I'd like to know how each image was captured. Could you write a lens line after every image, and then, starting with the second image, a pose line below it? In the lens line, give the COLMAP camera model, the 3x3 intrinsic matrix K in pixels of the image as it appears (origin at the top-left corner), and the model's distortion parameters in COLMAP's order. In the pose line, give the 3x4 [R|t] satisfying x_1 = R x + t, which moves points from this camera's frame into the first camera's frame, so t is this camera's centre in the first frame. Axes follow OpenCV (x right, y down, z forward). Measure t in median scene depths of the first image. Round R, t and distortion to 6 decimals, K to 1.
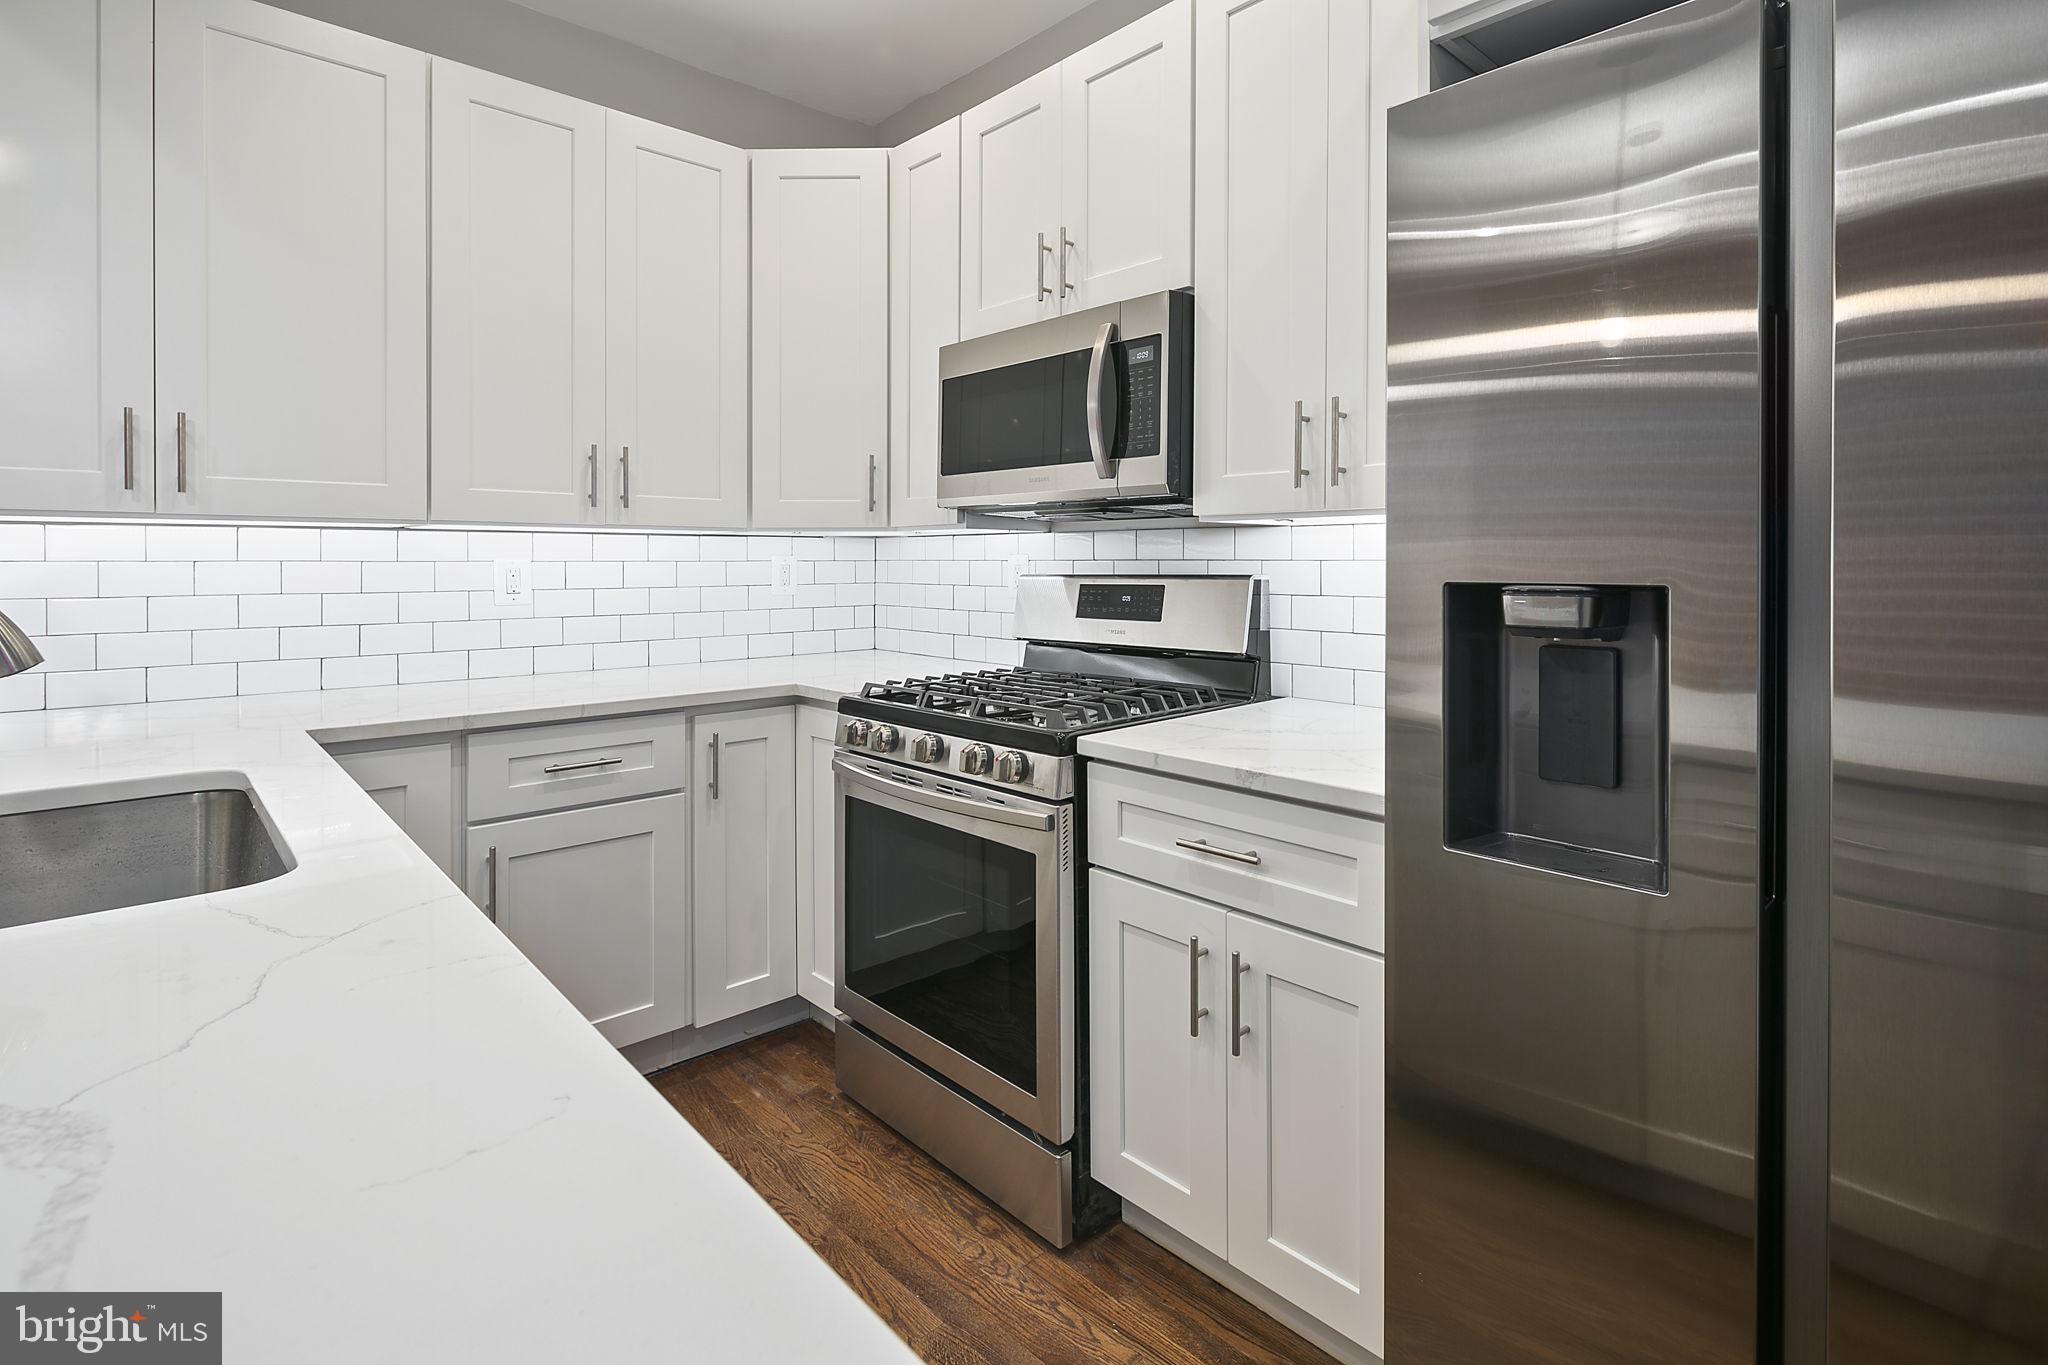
lens RADIAL K [[985.3, 0, 1058.5], [0, 985.3, 564.9], [0, 0, 1]] dist [0.009168, -0.008359]
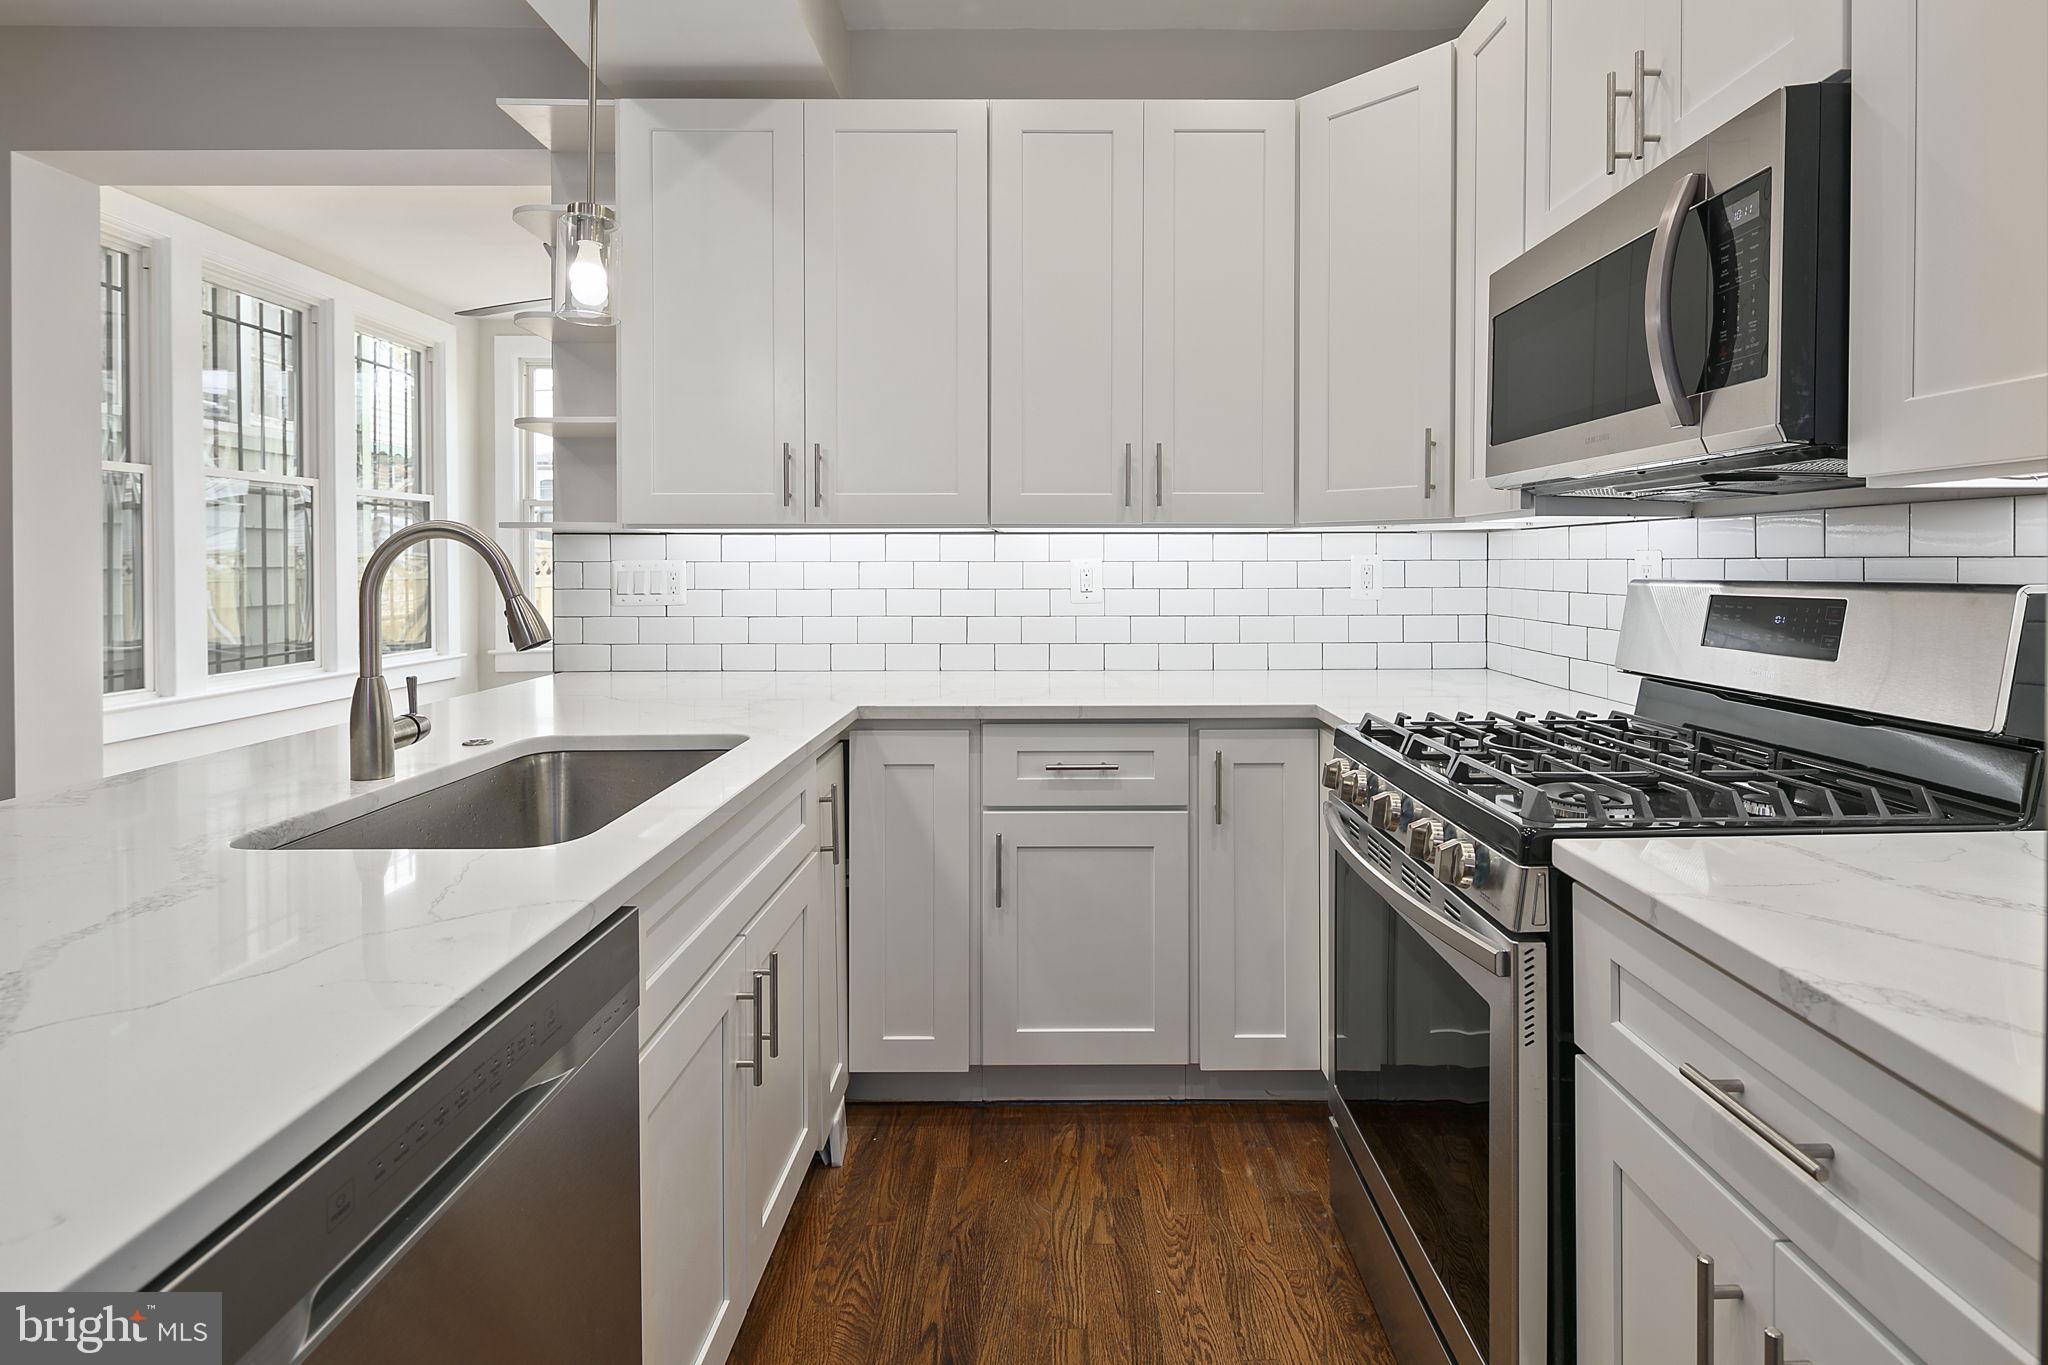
lens RADIAL K [[985.3, 0, 1058.5], [0, 985.3, 564.9], [0, 0, 1]] dist [0.009168, -0.008359]
pose [[0.728245, 0.000980, -0.685316, 0.168268], [-0.000587, 1.000000, 0.000806, -0.000837], [0.685317, -0.000185, 0.728245, 0.247346]]
